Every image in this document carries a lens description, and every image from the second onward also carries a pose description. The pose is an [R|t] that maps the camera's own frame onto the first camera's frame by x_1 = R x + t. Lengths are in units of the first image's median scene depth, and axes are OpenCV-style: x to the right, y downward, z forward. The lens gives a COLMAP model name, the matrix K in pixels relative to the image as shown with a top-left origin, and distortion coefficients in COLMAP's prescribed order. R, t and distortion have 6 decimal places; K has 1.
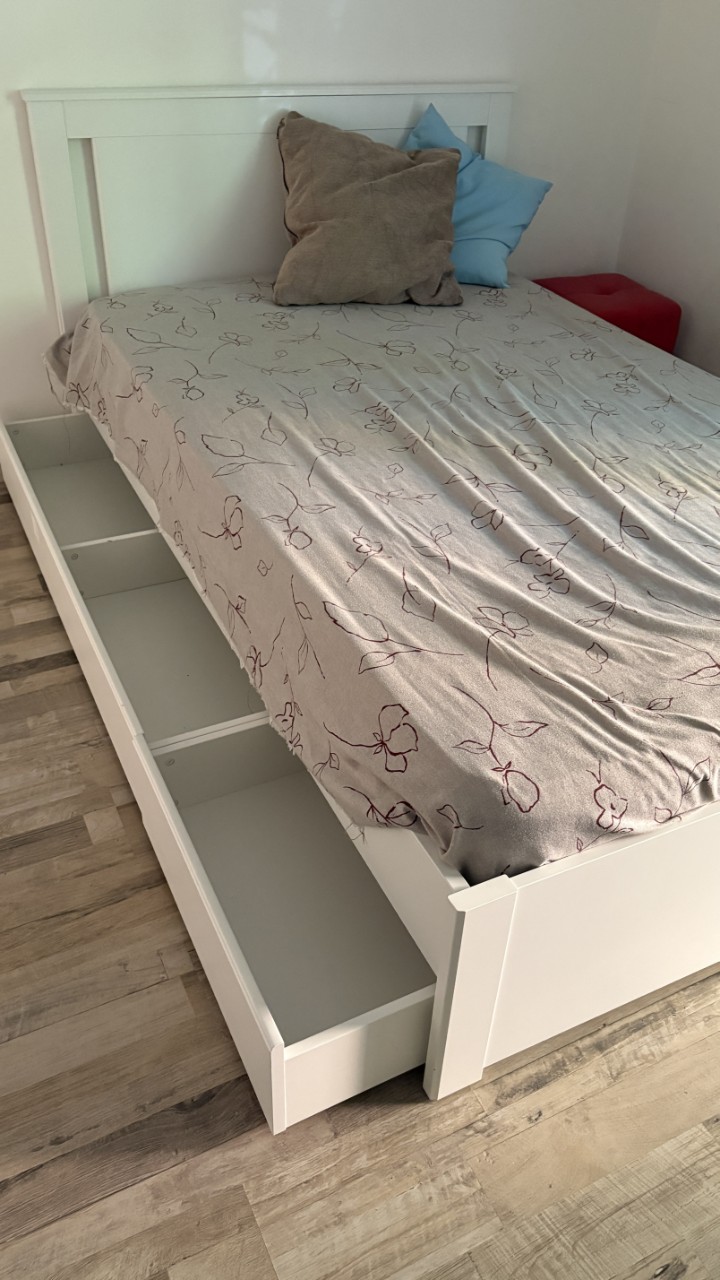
lens RADIAL K [[974.3, 0, 379.5], [0, 974.3, 638.1], [0, 0, 1]] dist [0.022363, 0.001131]
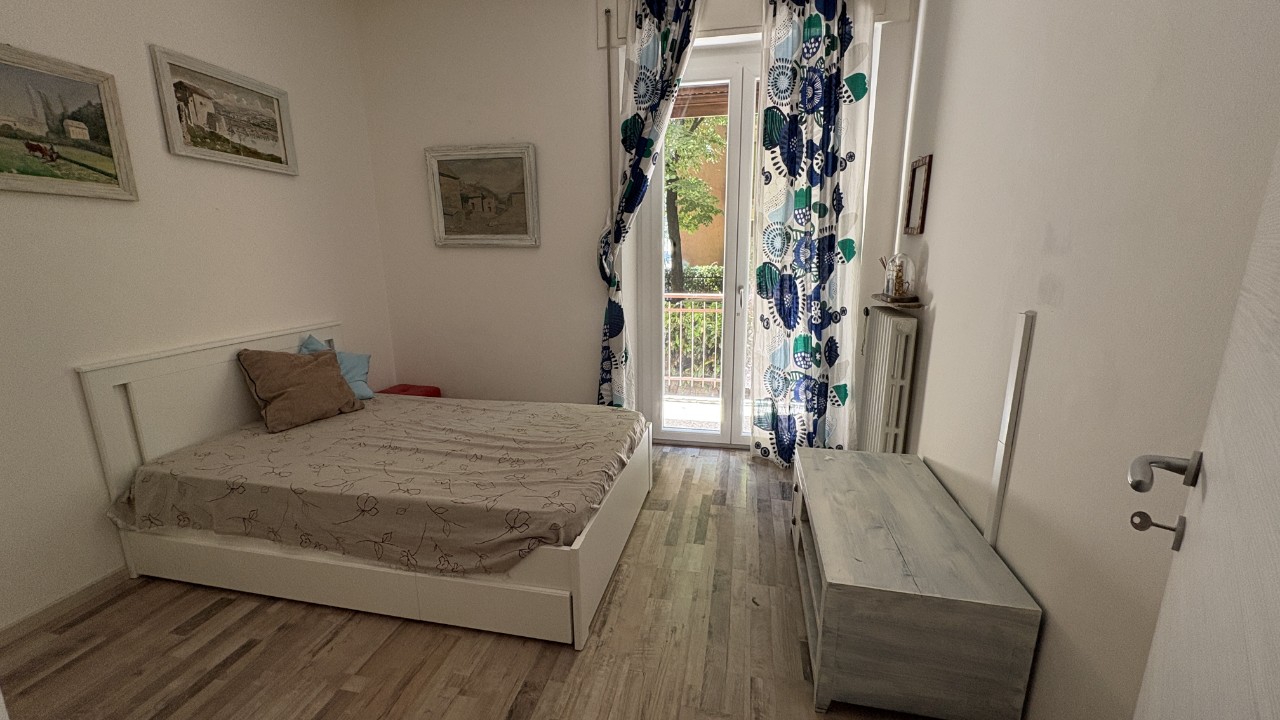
lens RADIAL K [[505.1, 0, 637.6], [0, 505.1, 360.1], [0, 0, 1]] dist [-0.001260, -0.000002]
pose [[0.625226, -0.215117, 0.750211, -0.445211], [0.488711, 0.857378, -0.161446, 0.065682], [-0.608485, 0.467577, 0.641185, -0.197760]]
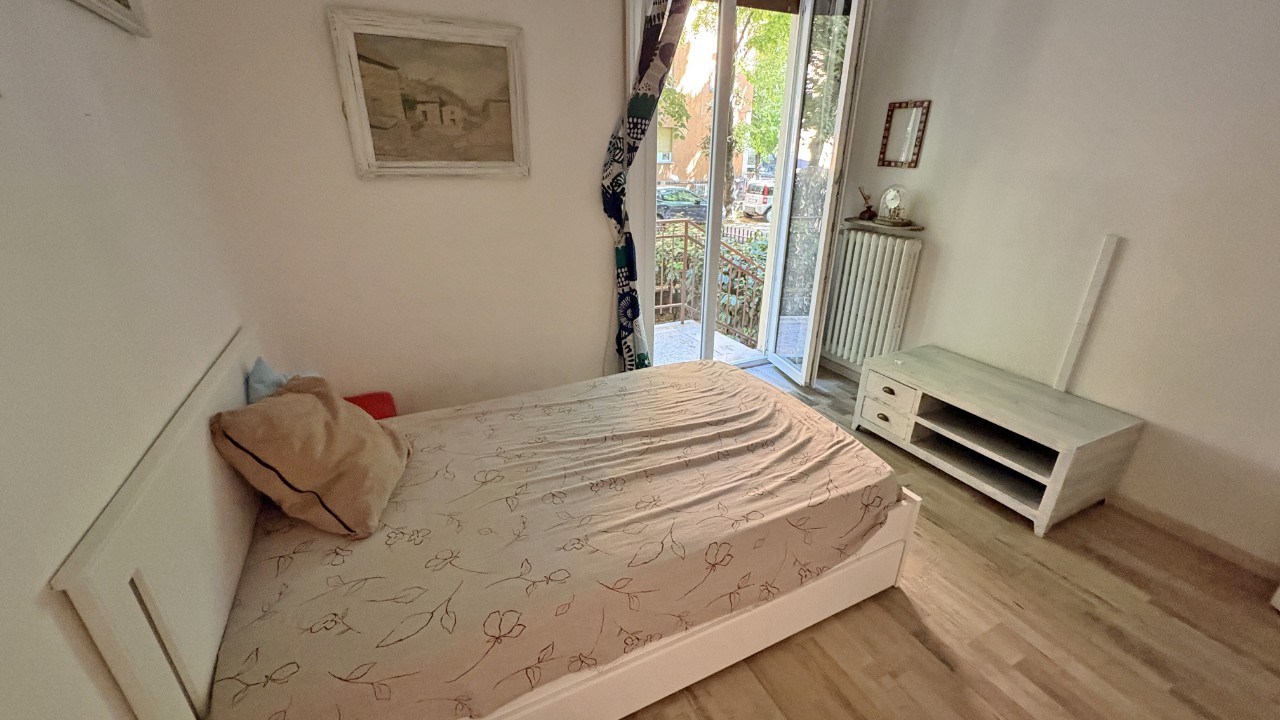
lens RADIAL K [[505.1, 0, 635.7], [0, 505.1, 362.4], [0, 0, 1]] dist [-0.001260, -0.000002]
pose [[0.020199, -0.421483, 0.906611, -0.644272], [0.589973, 0.737114, 0.329539, -0.590533], [-0.807170, 0.528220, 0.263552, 0.574451]]
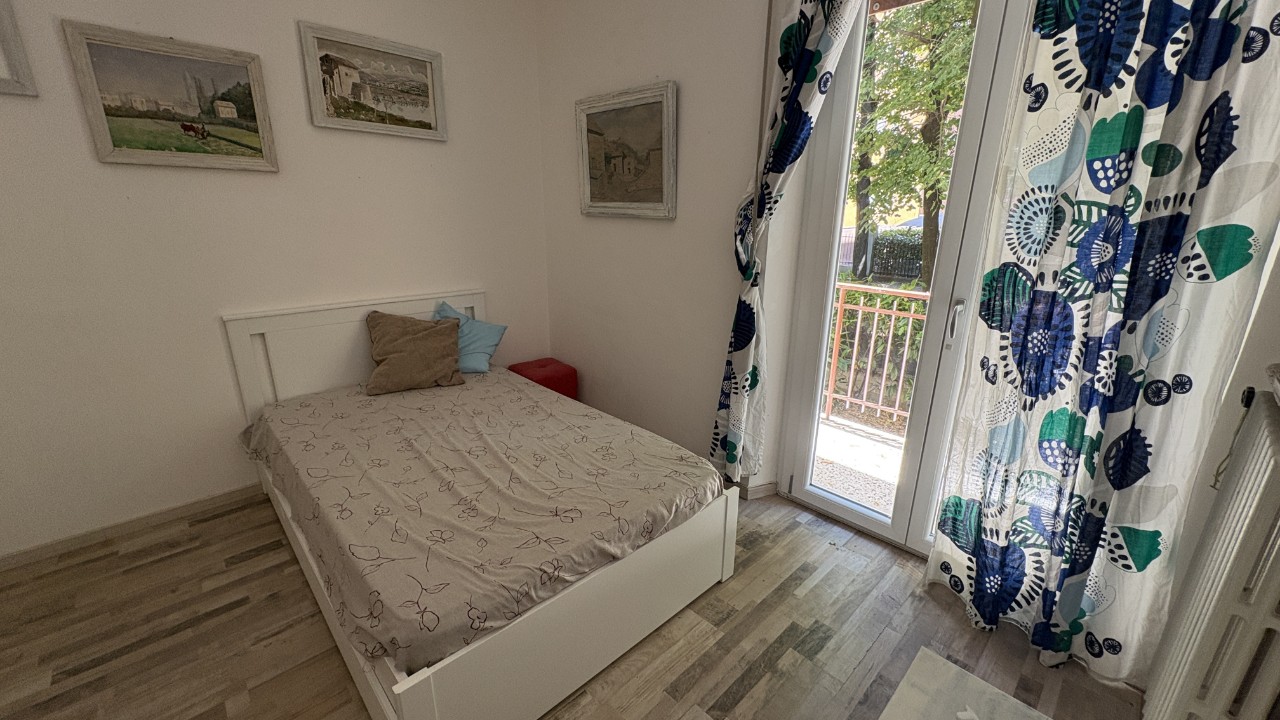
lens RADIAL K [[505.1, 0, 639.8], [0, 505.1, 360.3], [0, 0, 1]] dist [-0.001260, -0.000002]
pose [[0.954258, -0.116813, 0.275220, 0.185773], [0.199981, 0.933669, -0.297102, 0.025338], [-0.222259, 0.338551, 0.914322, -0.152747]]
